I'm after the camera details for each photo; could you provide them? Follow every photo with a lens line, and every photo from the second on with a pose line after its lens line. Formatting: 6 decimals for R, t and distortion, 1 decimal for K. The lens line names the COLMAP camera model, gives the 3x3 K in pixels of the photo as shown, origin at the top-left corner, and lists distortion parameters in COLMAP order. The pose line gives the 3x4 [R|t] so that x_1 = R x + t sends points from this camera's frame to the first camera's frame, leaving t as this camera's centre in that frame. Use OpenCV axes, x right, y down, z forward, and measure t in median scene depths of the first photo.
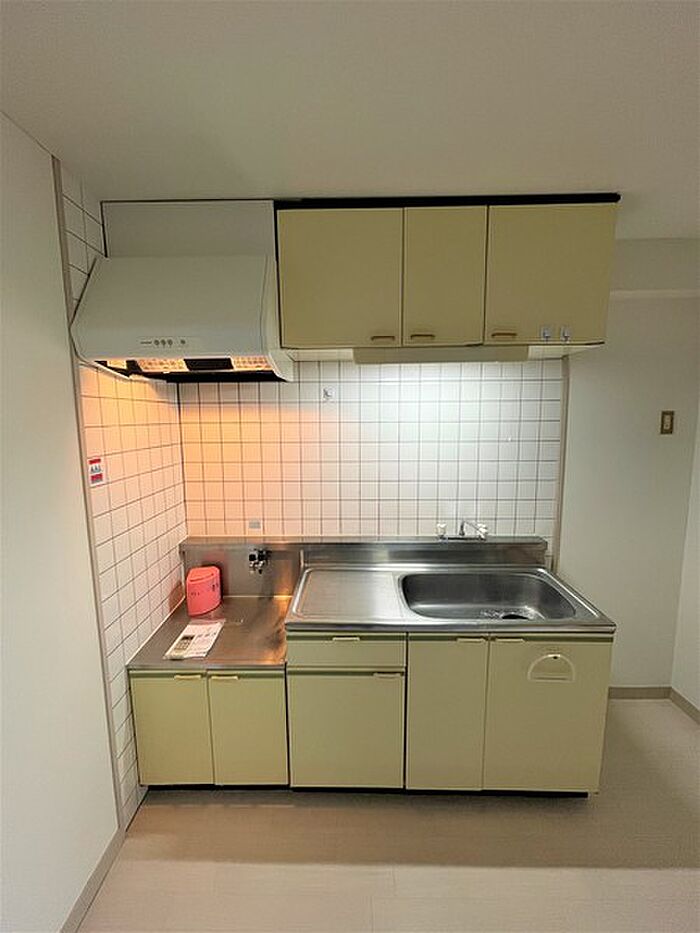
lens RADIAL K [[377.1, 0, 350.0], [0, 377.1, 466.5], [0, 0, 1]] dist [-0.001723, -0.000253]
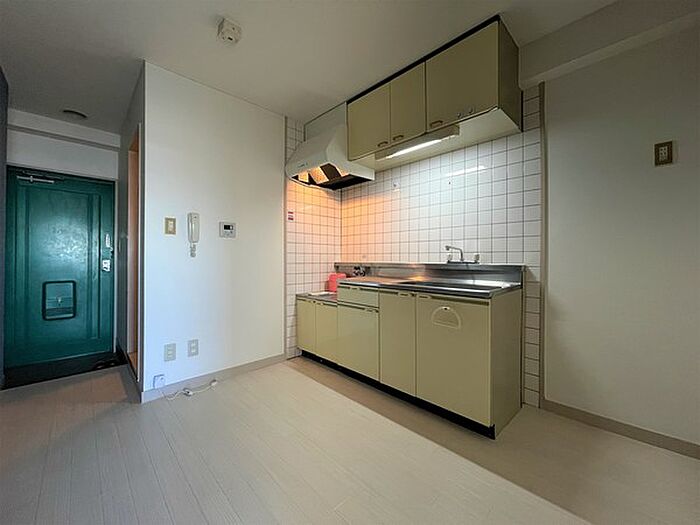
lens RADIAL K [[282.9, 0, 350.0], [0, 282.9, 262.5], [0, 0, 1]] dist [-0.001723, -0.000253]
pose [[0.708203, 0.019677, -0.705735, 0.982083], [-0.098423, 0.992602, -0.071093, 0.394568], [0.699115, 0.119809, 0.704900, -0.125708]]
